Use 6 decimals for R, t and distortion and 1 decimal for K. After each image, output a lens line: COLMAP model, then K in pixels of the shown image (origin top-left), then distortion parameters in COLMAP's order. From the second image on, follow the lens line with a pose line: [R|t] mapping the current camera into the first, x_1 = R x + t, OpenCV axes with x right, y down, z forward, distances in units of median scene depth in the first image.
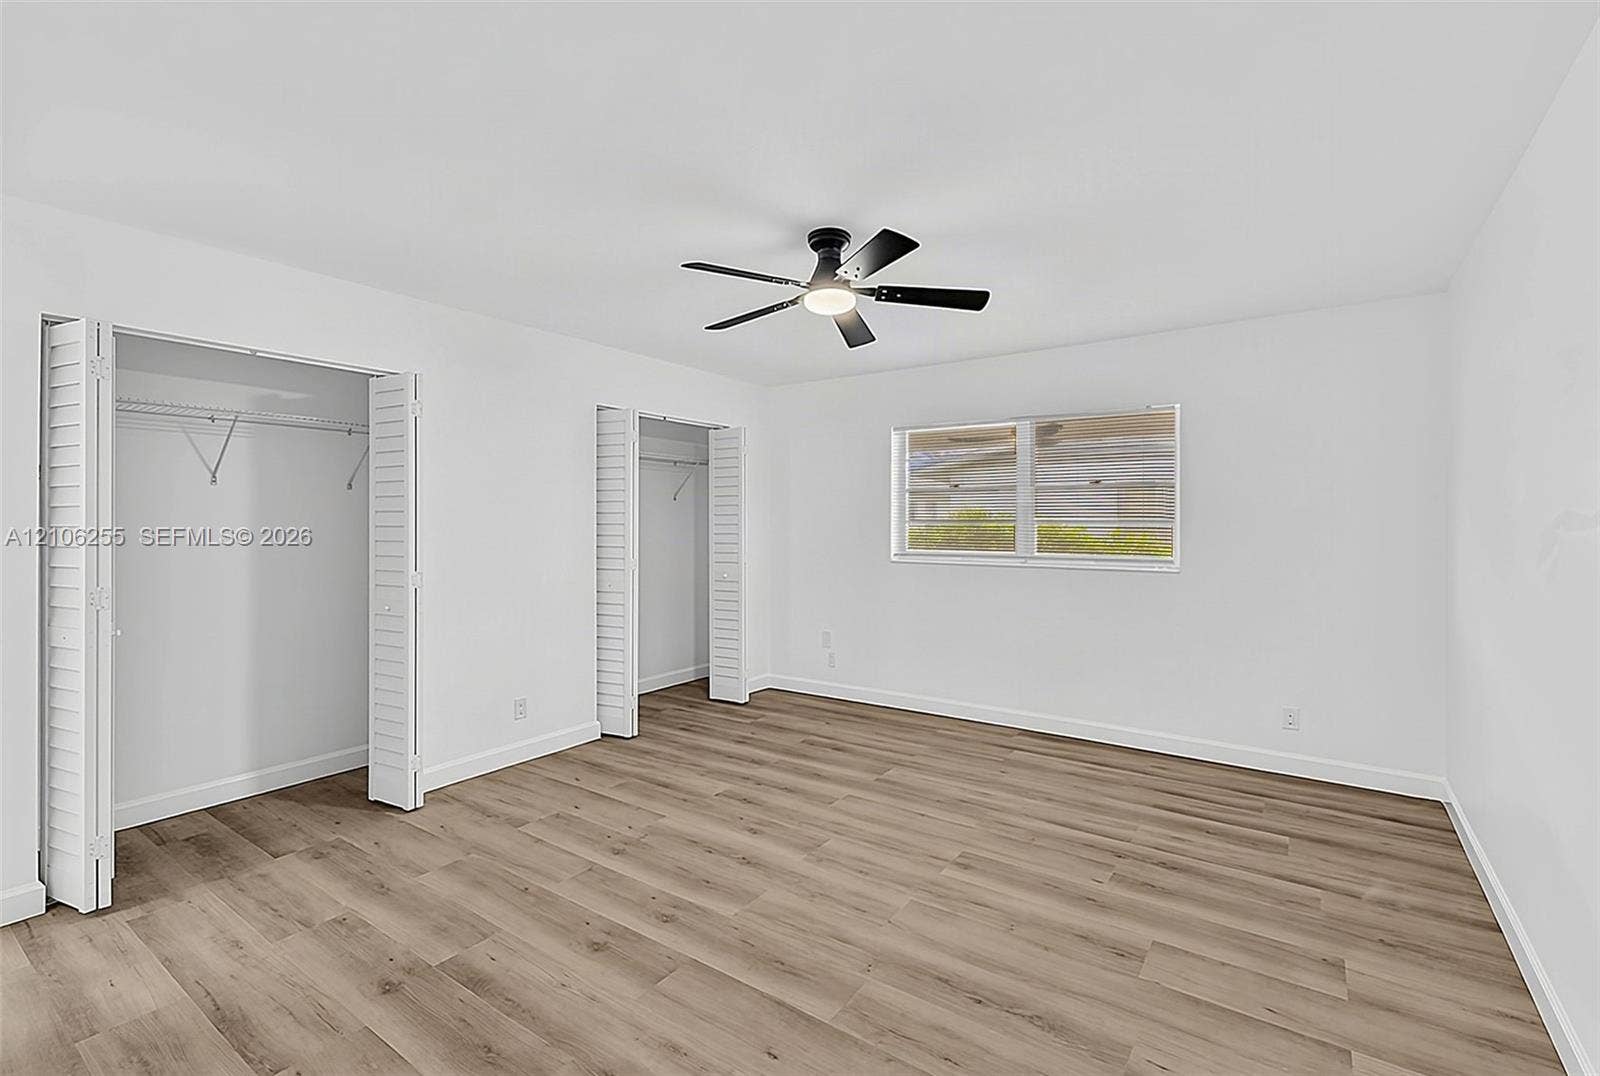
lens RADIAL K [[720.9, 0, 798.3], [0, 720.9, 530.6], [0, 0, 1]] dist [-0.000832, -0.000092]
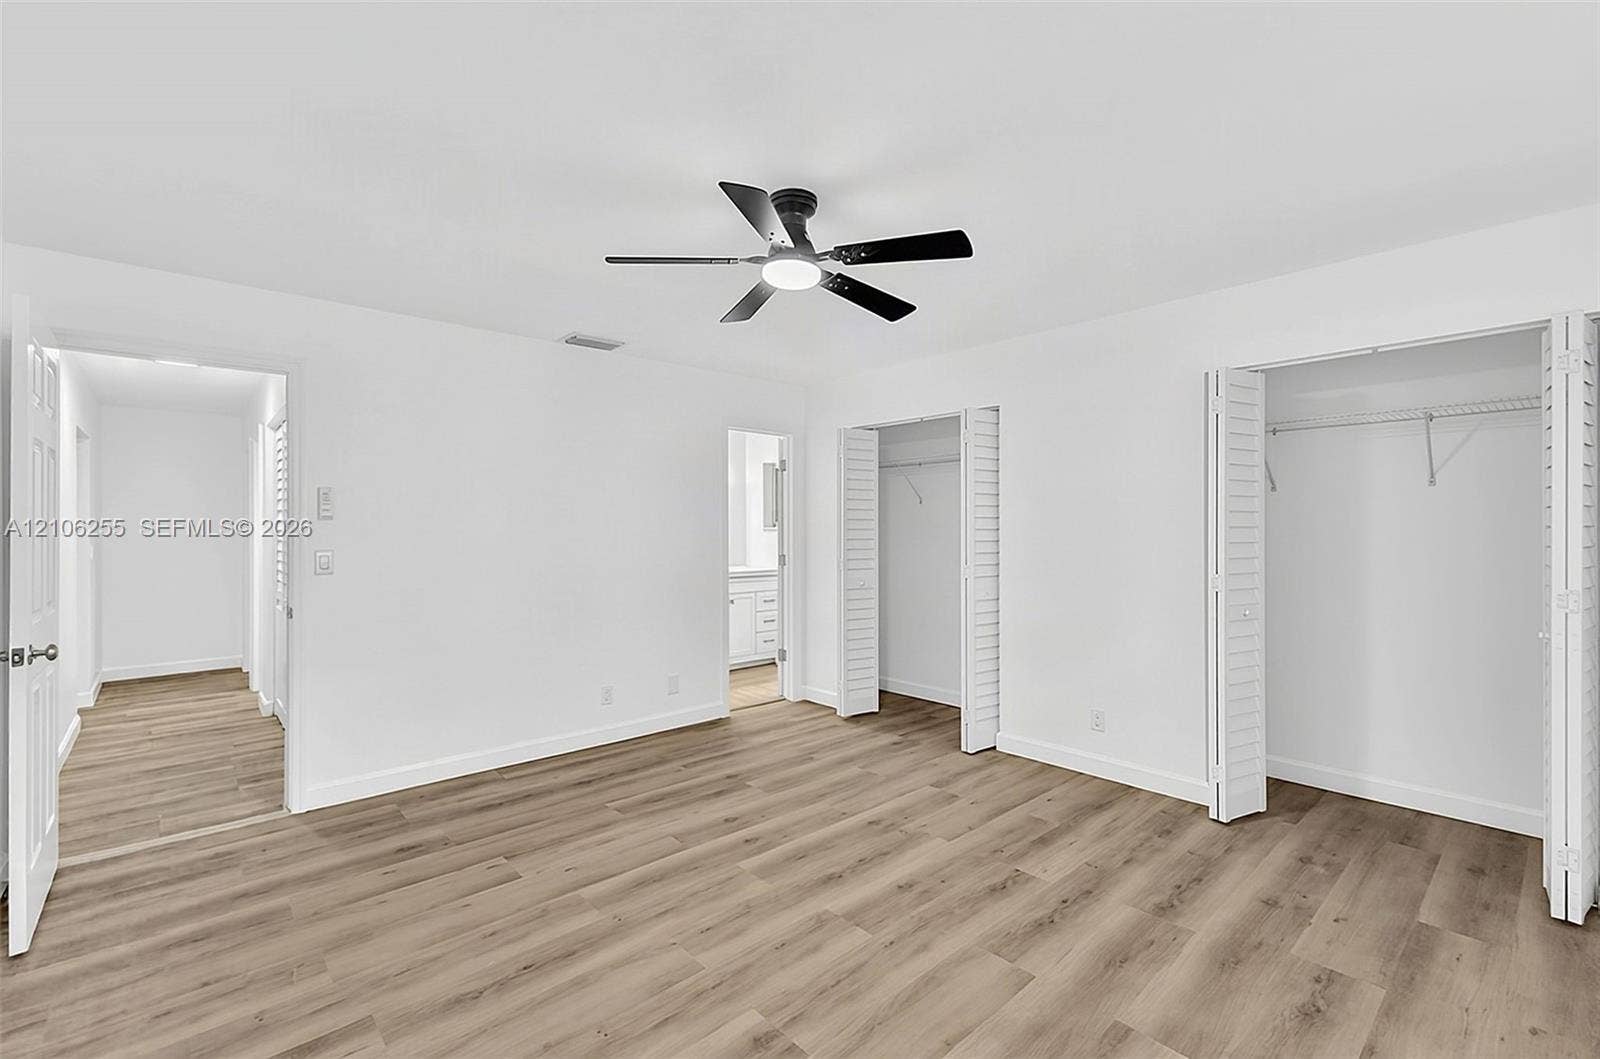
lens RADIAL K [[691.6, 0, 806.6], [0, 691.6, 526.2], [0, 0, 1]] dist [0.000307, 0.000290]
pose [[-0.219146, 0.001411, -0.975691, 0.816351], [-0.005750, 0.999980, 0.002738, -0.013765], [0.975675, 0.006210, -0.219134, 1.134454]]
